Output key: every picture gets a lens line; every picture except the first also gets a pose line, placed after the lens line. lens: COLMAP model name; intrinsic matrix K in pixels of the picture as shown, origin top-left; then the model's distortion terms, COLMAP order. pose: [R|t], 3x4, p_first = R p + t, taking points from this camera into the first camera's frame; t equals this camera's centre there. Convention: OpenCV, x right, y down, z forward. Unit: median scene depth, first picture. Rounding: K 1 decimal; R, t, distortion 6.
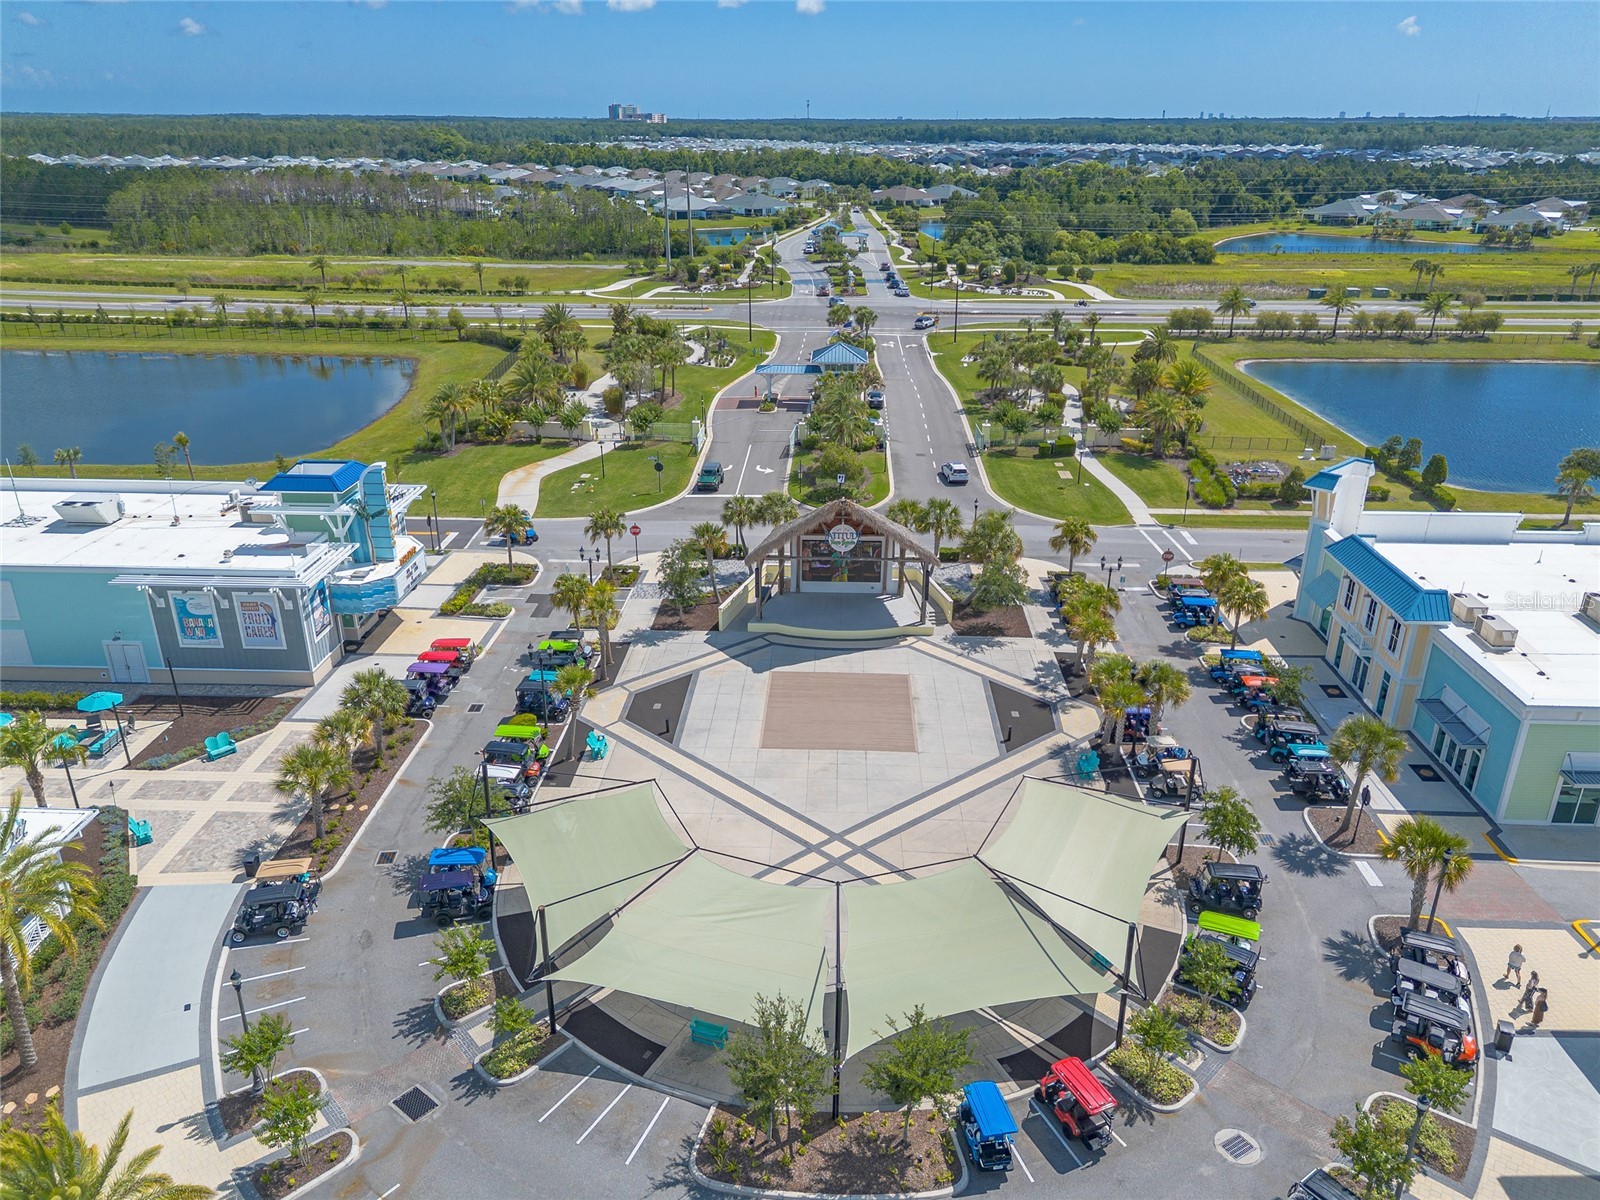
lens RADIAL K [[1151.0, 0, 800.0], [0, 1151.0, 600.0], [0, 0, 1]] dist [0.074024, -0.103352]
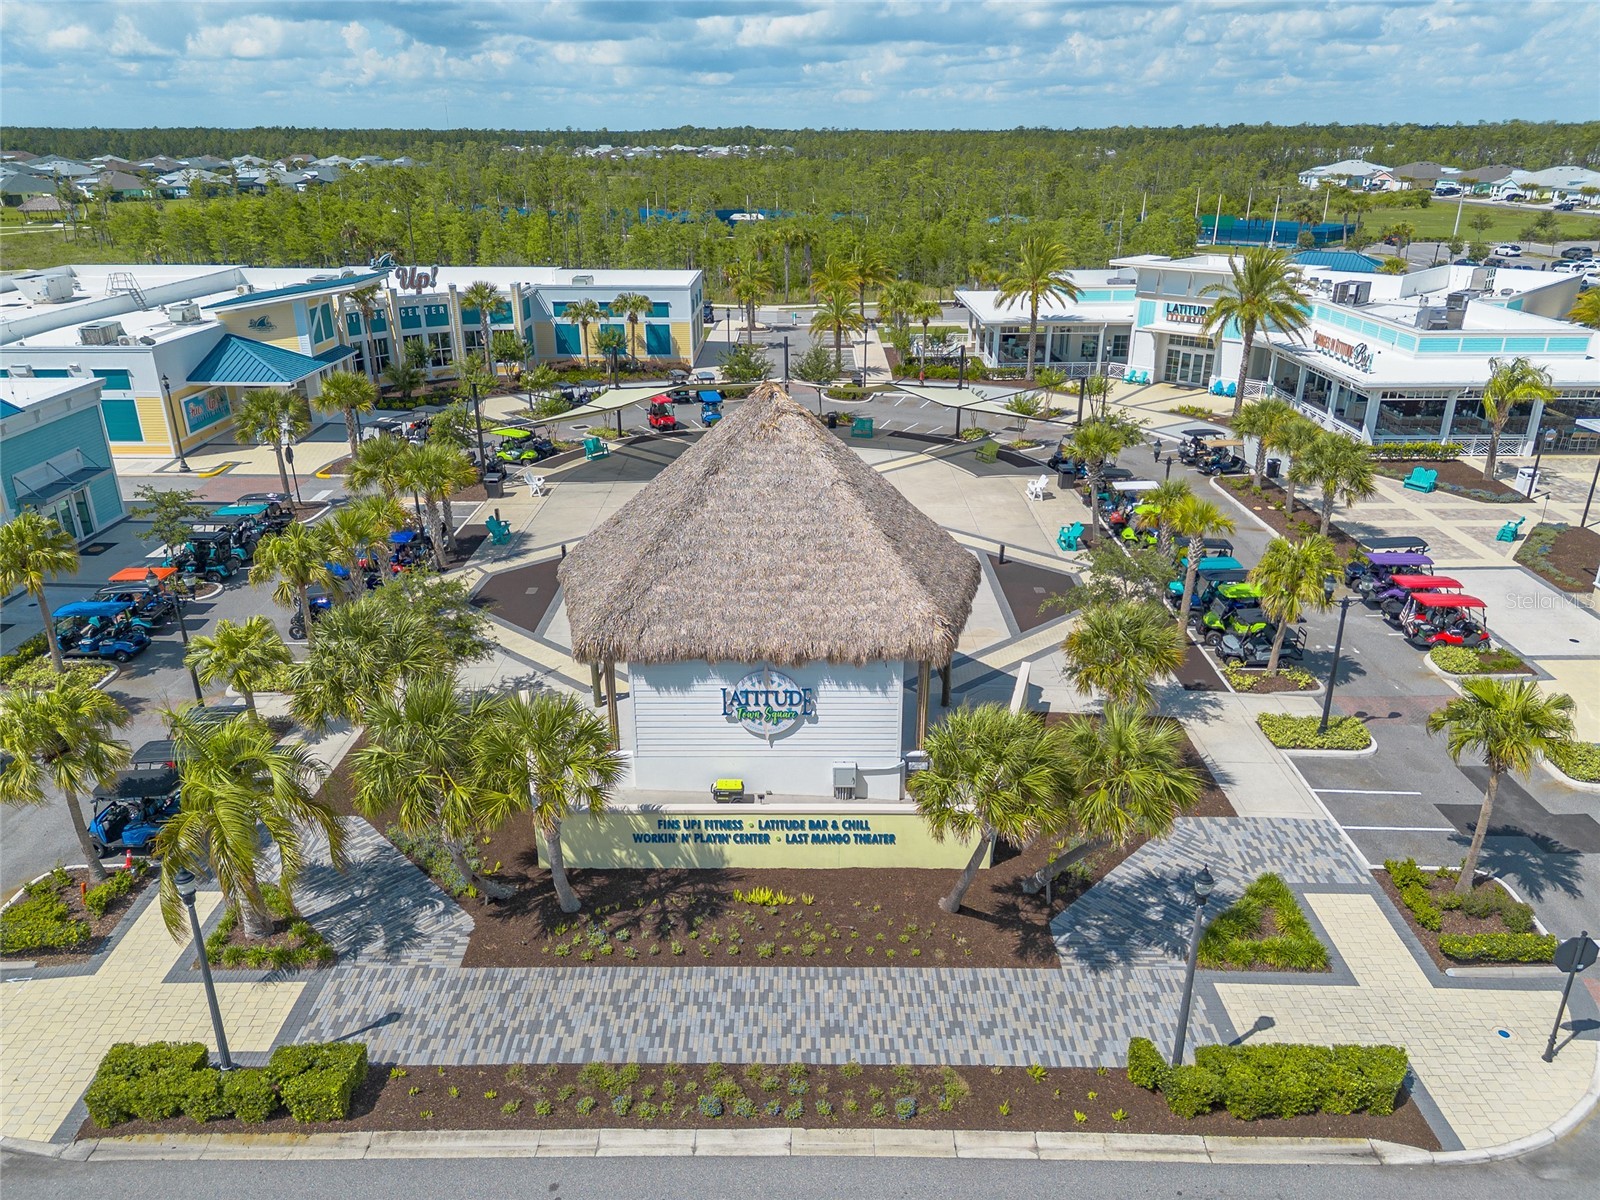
lens RADIAL K [[1151.0, 0, 800.0], [0, 1151.0, 600.0], [0, 0, 1]] dist [0.074024, -0.103352]
pose [[-0.999171, 0.016849, -0.037056, 0.019281], [-0.014019, 0.712198, 0.701839, -0.160404], [0.038217, 0.701777, -0.711371, 0.610977]]
